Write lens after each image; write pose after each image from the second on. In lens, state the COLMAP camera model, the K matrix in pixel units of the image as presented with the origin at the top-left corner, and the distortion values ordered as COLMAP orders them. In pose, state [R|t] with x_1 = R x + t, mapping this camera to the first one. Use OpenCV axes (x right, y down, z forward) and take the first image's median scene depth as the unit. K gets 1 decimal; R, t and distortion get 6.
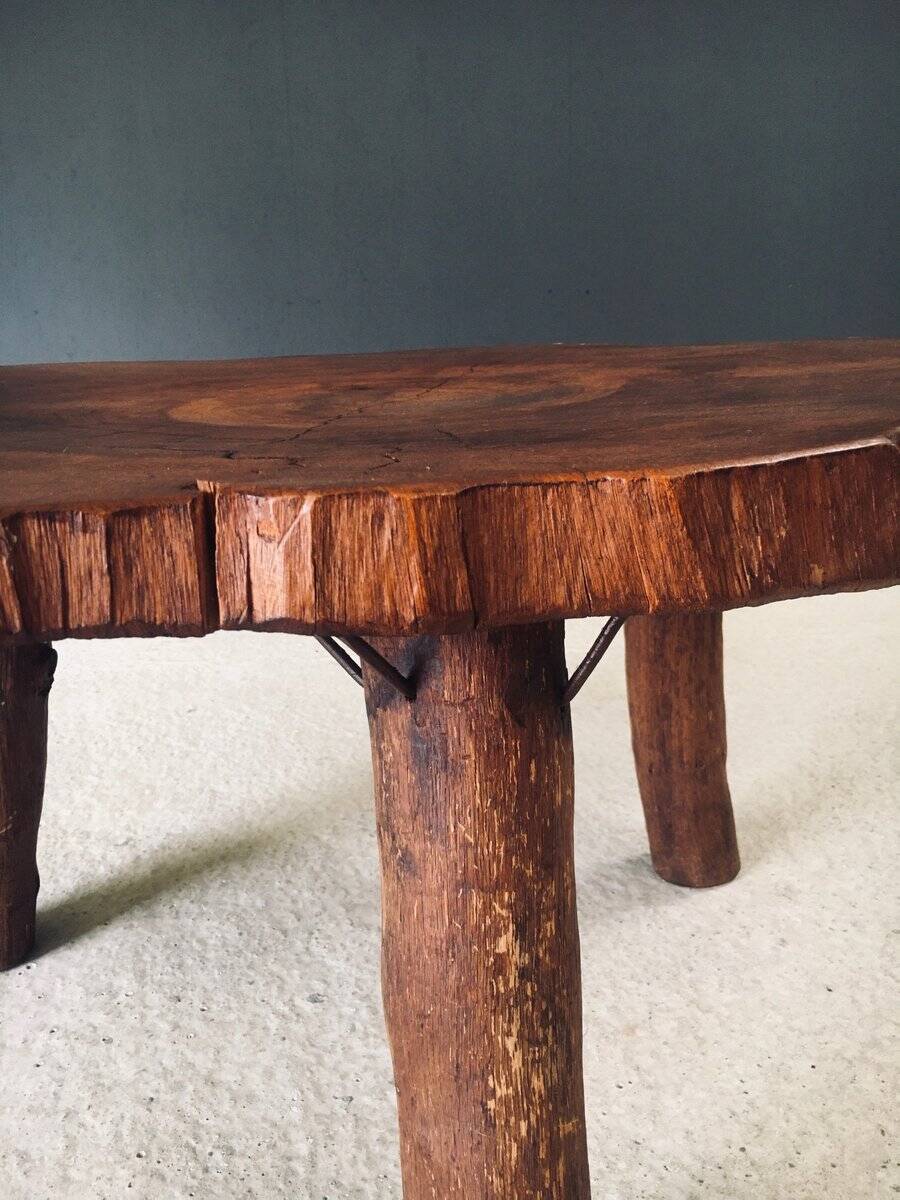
lens RADIAL K [[1031.2, 0, 450.1], [0, 1031.2, 604.4], [0, 0, 1]] dist [0.081848, -0.128040]
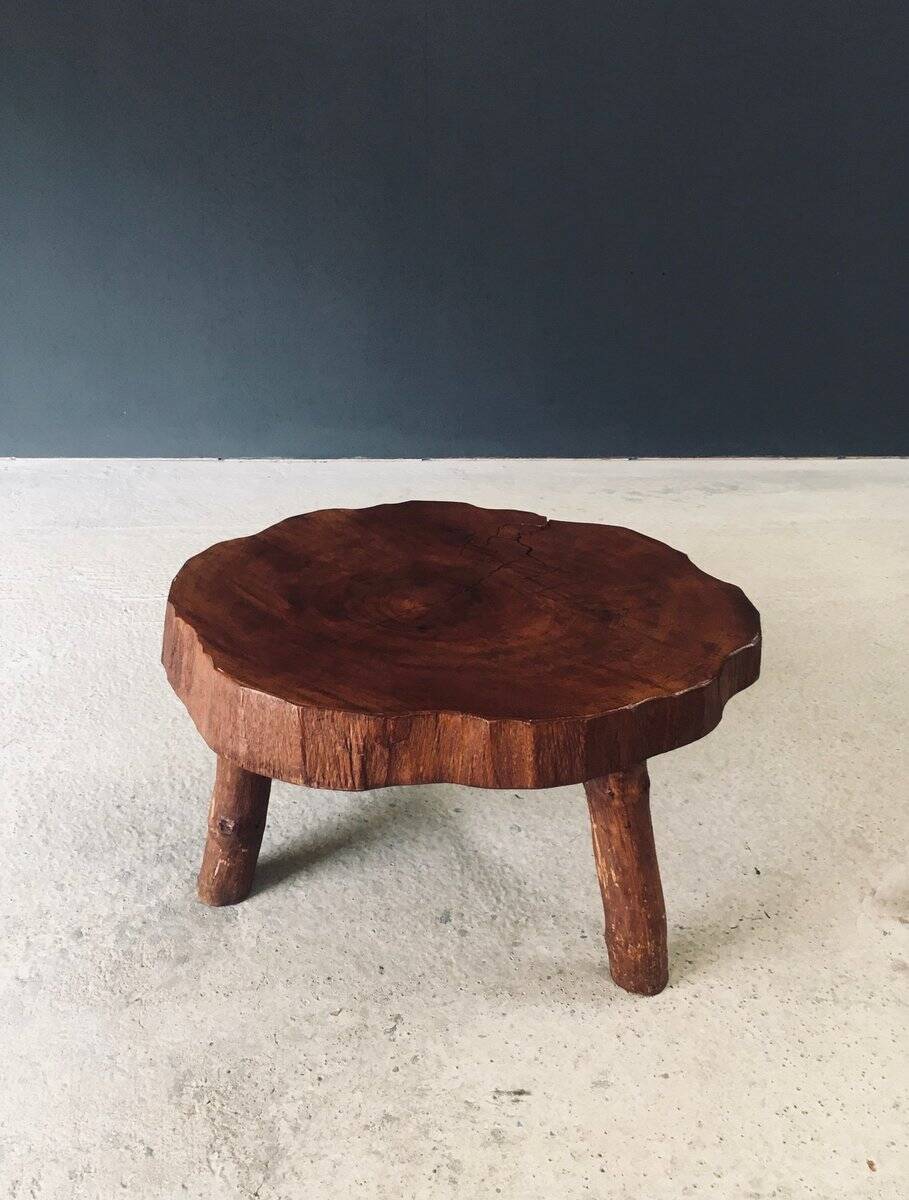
lens RADIAL K [[1321.0, 0, 436.4], [0, 1321.0, 565.5], [0, 0, 1]] dist [0.066621, 0.000000]
pose [[0.996043, 0.061213, -0.064435, -0.032705], [-0.050341, 0.986062, 0.158578, -0.621919], [0.073244, -0.154706, 0.985242, -1.826944]]
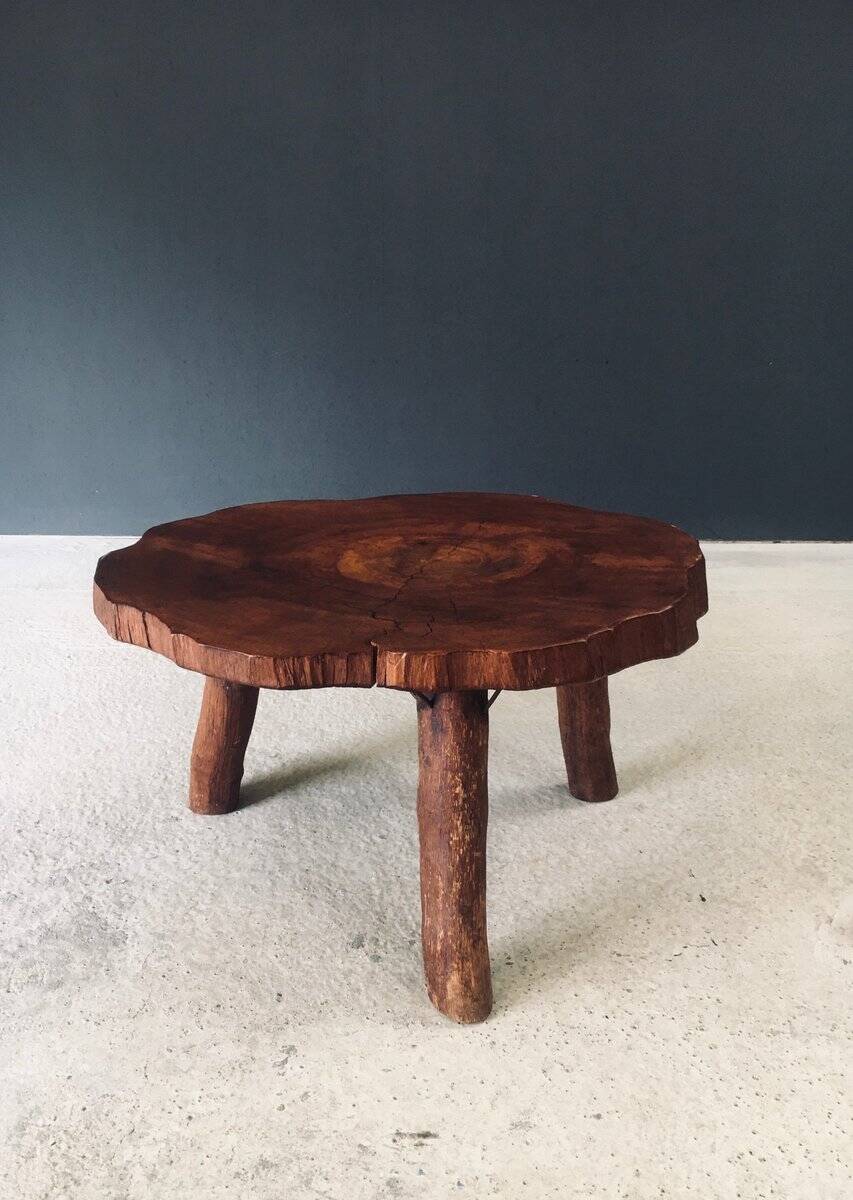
lens RADIAL K [[1114.2, 0, 430.0], [0, 1114.2, 624.1], [0, 0, 1]] dist [0.050630, 0.000000]
pose [[0.995715, 0.063909, -0.066834, 0.089718], [-0.058834, 0.995422, 0.075326, -0.223362], [0.071342, -0.071072, 0.994917, -1.253540]]
